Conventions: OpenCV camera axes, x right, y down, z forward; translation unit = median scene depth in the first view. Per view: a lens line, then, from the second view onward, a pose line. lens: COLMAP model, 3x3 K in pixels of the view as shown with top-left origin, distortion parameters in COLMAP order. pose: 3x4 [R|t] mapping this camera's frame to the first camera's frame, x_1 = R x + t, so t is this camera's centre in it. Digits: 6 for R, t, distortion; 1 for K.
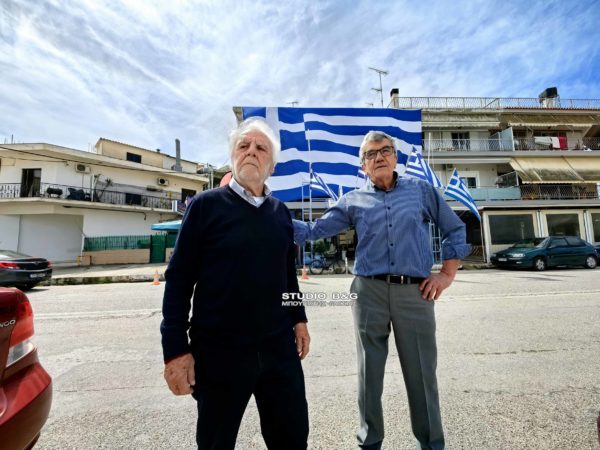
lens RADIAL K [[234.0, 0, 300.0], [0, 234.0, 225.0], [0, 0, 1]] dist [0.027741, -0.009874]
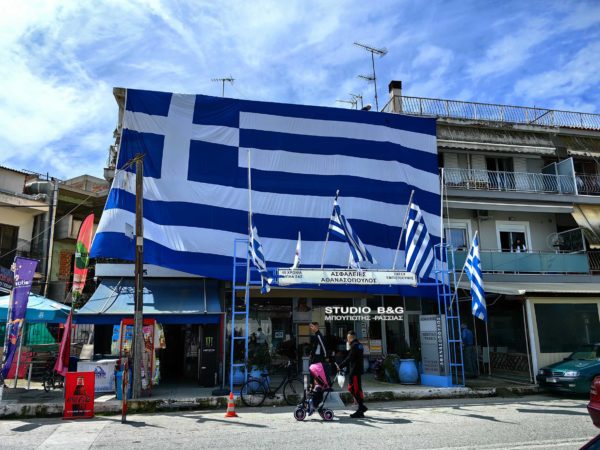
lens RADIAL K [[478.8, 0, 293.9], [0, 478.8, 226.0], [0, 0, 1]] dist [0.049100, -0.074565]
pose [[0.989384, 0.046152, 0.137801, -0.006869], [-0.027904, 0.990920, -0.131527, -0.043484], [-0.142620, 0.126286, 0.981688, -0.127249]]
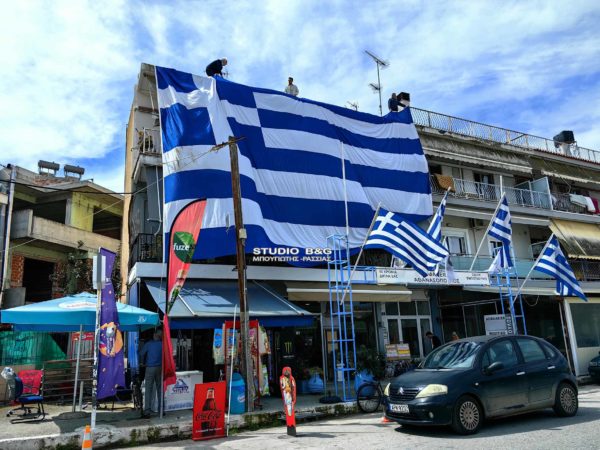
lens RADIAL K [[478.8, 0, 293.9], [0, 478.8, 226.0], [0, 0, 1]] dist [0.049100, -0.074565]
pose [[0.913515, 0.084788, 0.397870, -0.366138], [-0.016522, 0.984964, -0.171966, -0.006384], [-0.406468, 0.150520, 0.901181, 0.028269]]
